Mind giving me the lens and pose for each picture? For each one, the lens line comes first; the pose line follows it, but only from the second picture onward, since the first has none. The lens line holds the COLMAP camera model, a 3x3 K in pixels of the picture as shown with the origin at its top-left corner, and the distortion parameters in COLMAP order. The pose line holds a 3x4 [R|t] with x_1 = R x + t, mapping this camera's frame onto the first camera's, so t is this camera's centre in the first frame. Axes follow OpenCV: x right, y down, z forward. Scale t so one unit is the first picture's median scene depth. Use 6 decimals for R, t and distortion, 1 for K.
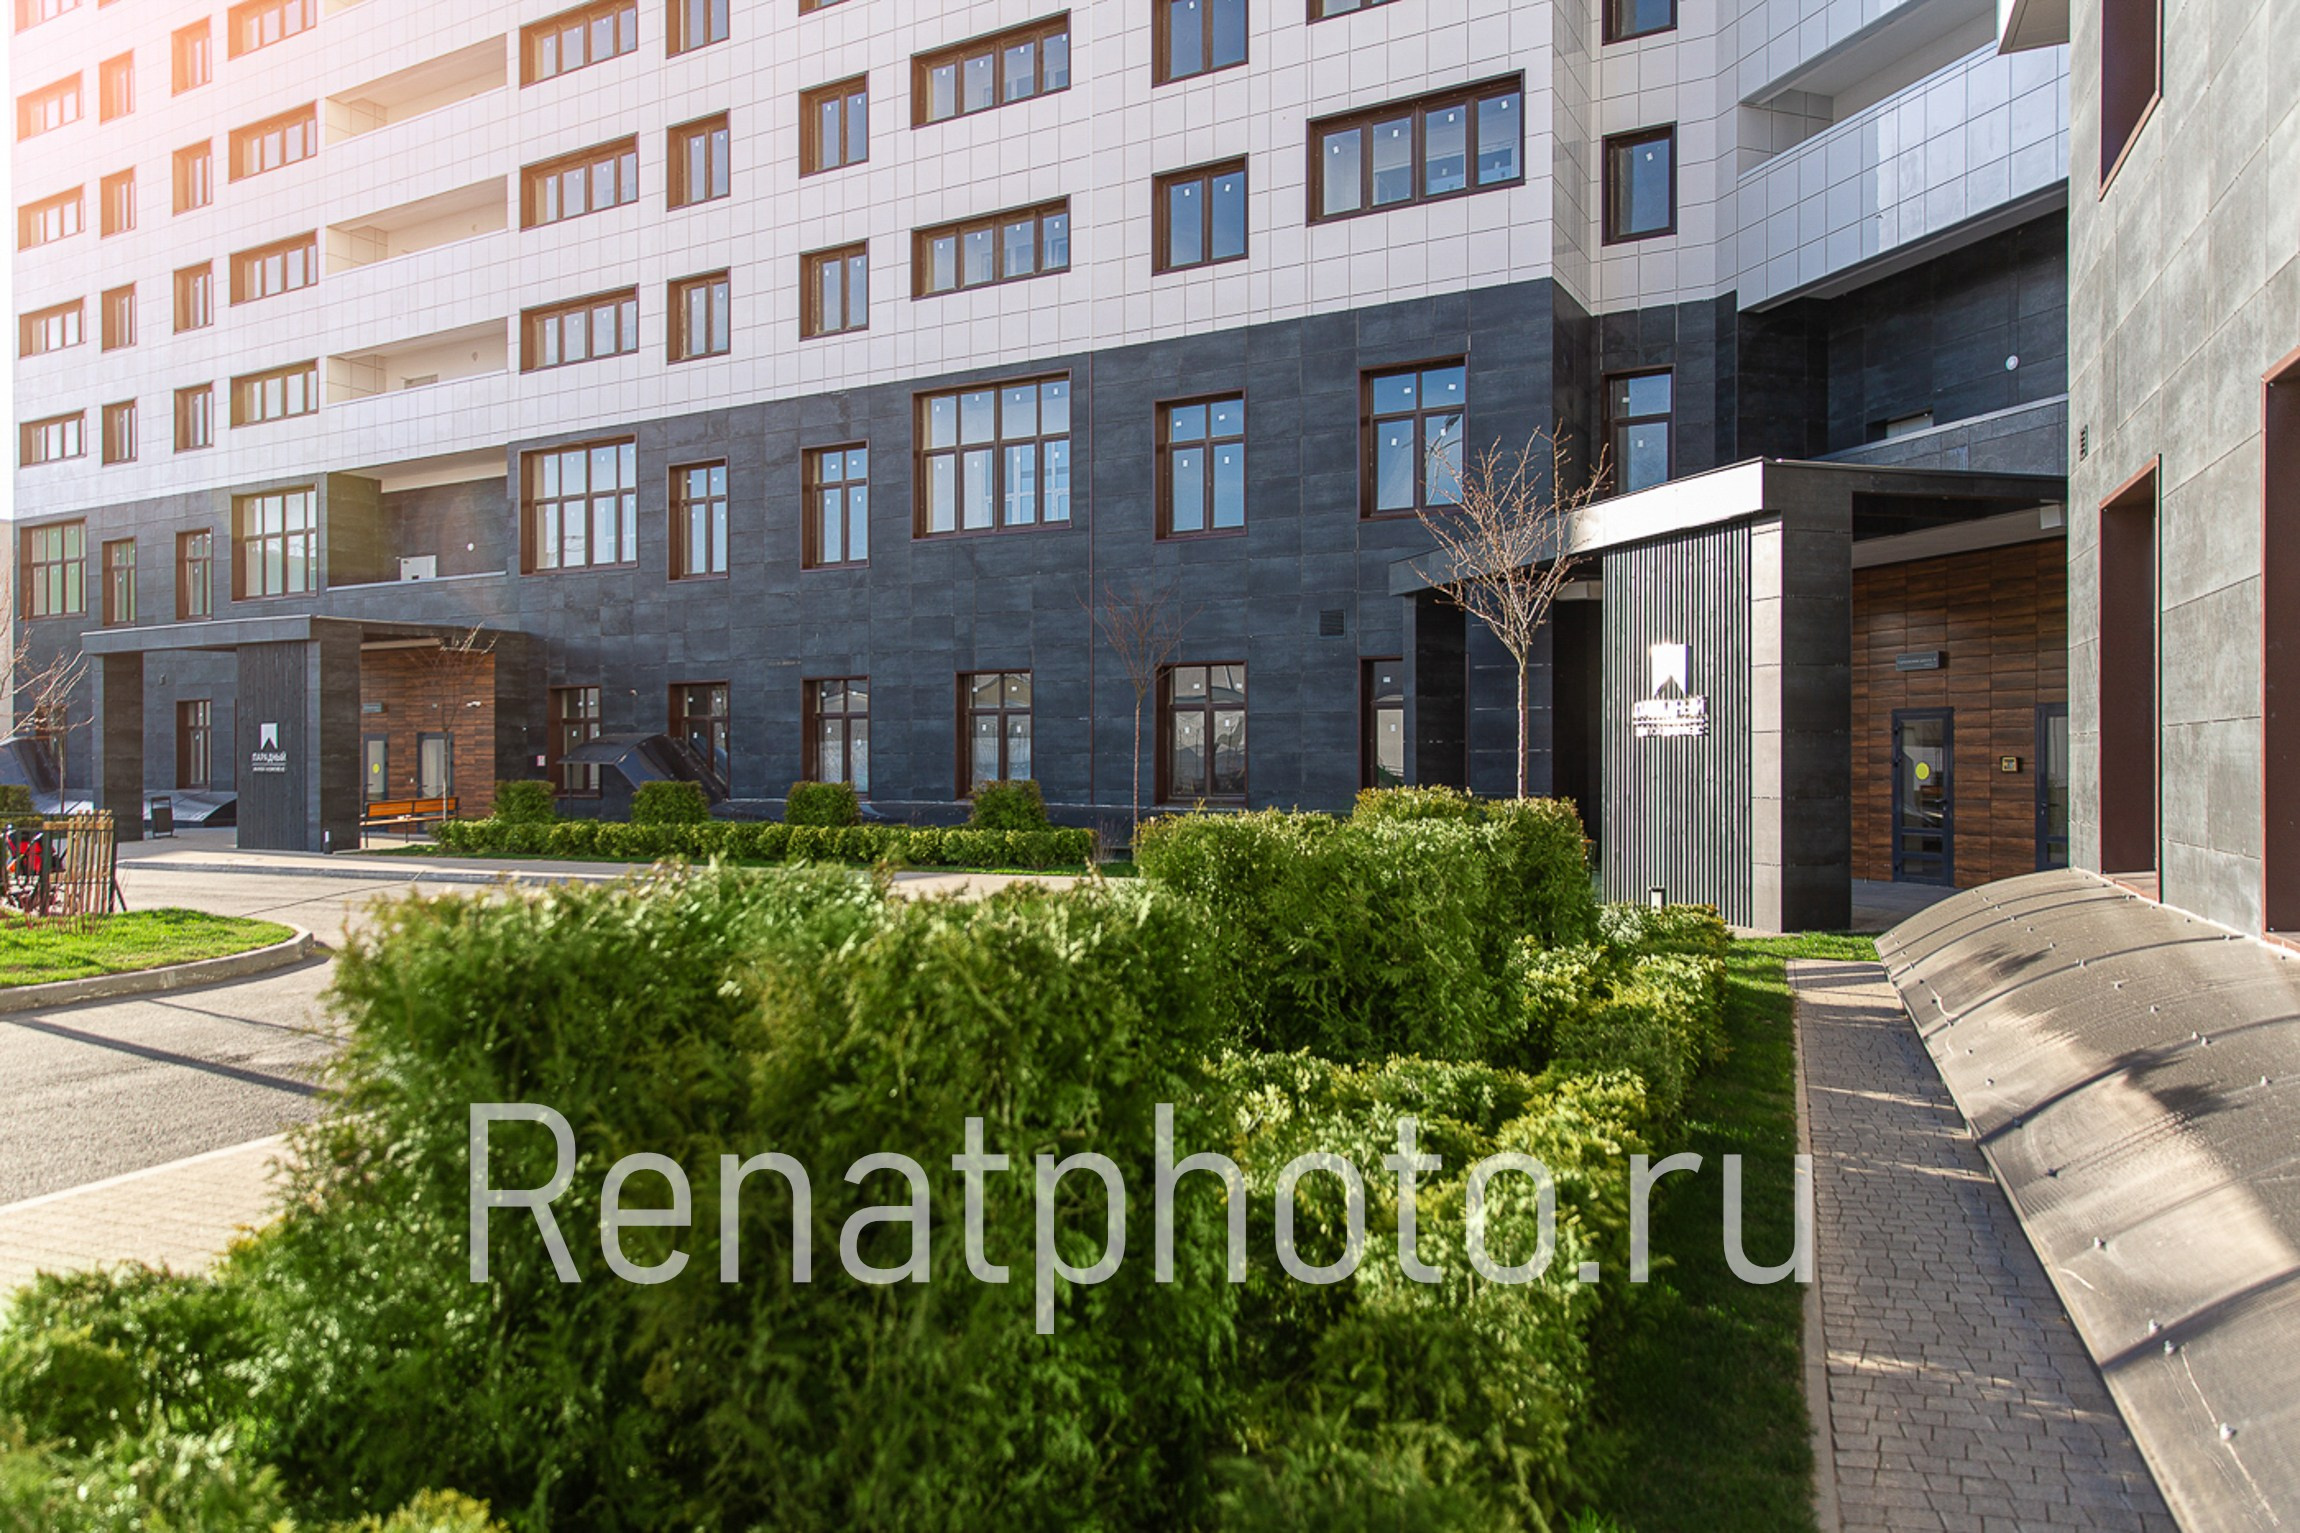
lens RADIAL K [[1516.0, 0, 1150.0], [0, 1516.0, 766.5], [0, 0, 1]] dist [0.001889, 0.001585]
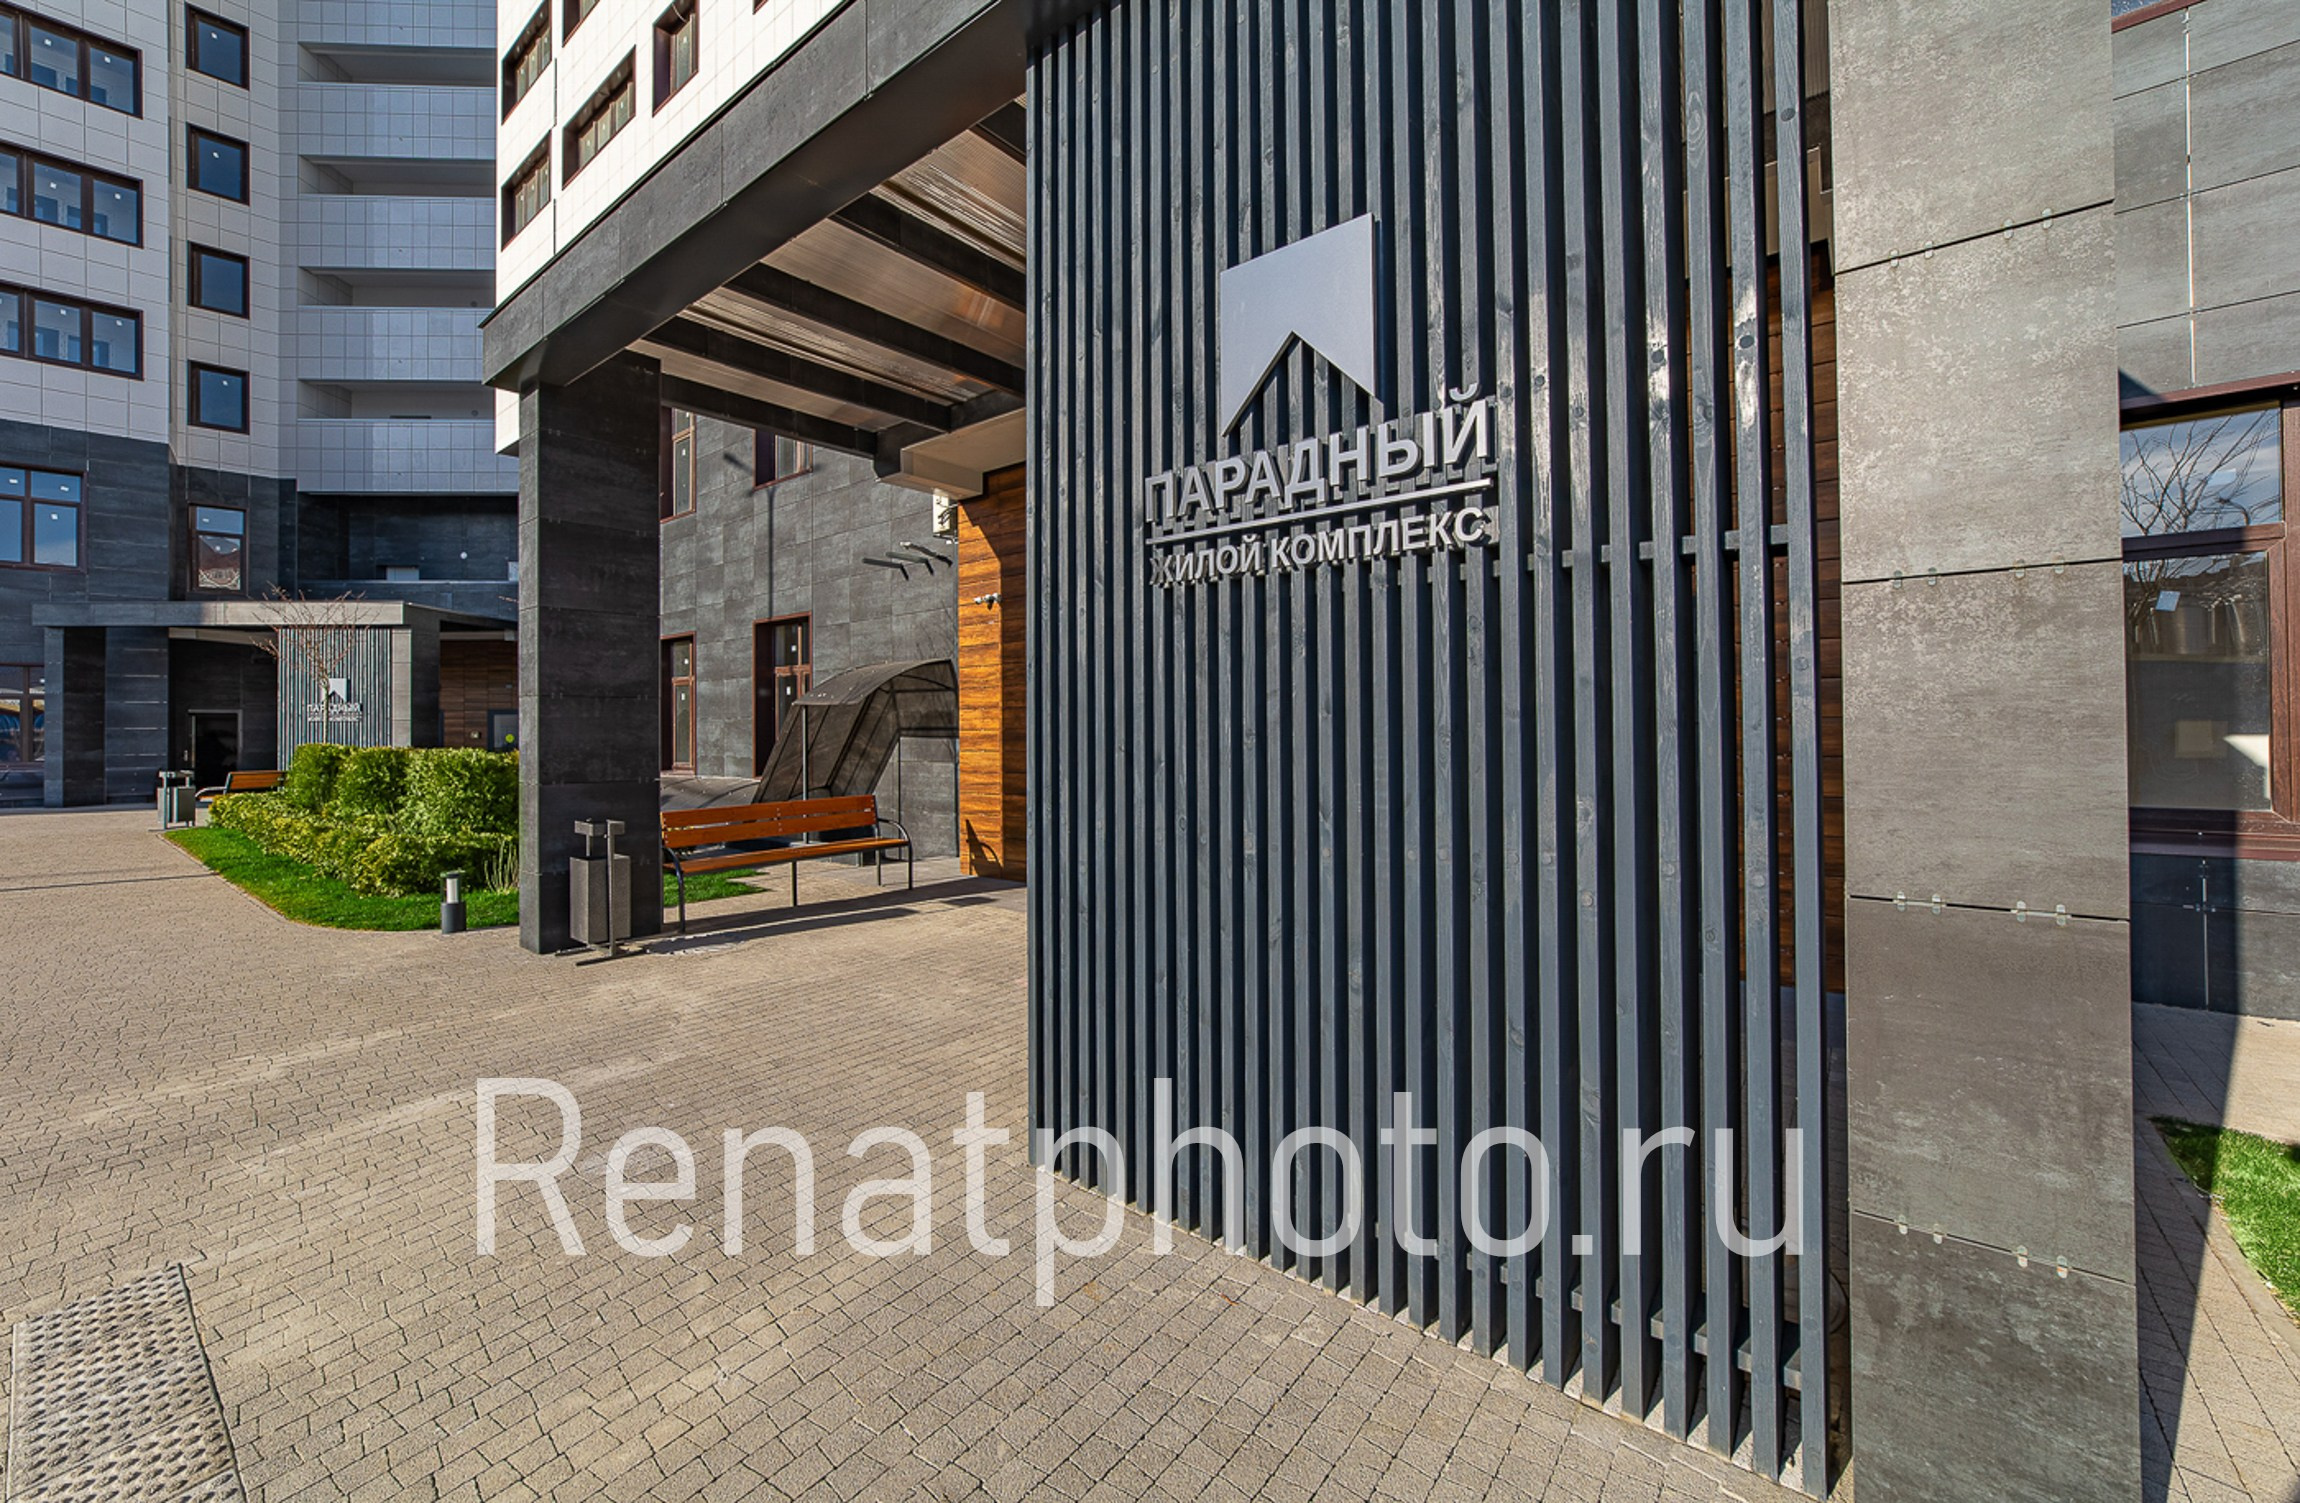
lens RADIAL K [[897.2, 0, 1150.0], [0, 897.2, 751.5], [0, 0, 1]] dist [0.001487, 0.000260]
pose [[0.278704, -0.020387, 0.960161, -0.376519], [0.009782, 0.999783, 0.018389, 0.006686], [-0.960327, 0.004268, 0.278843, -0.297258]]
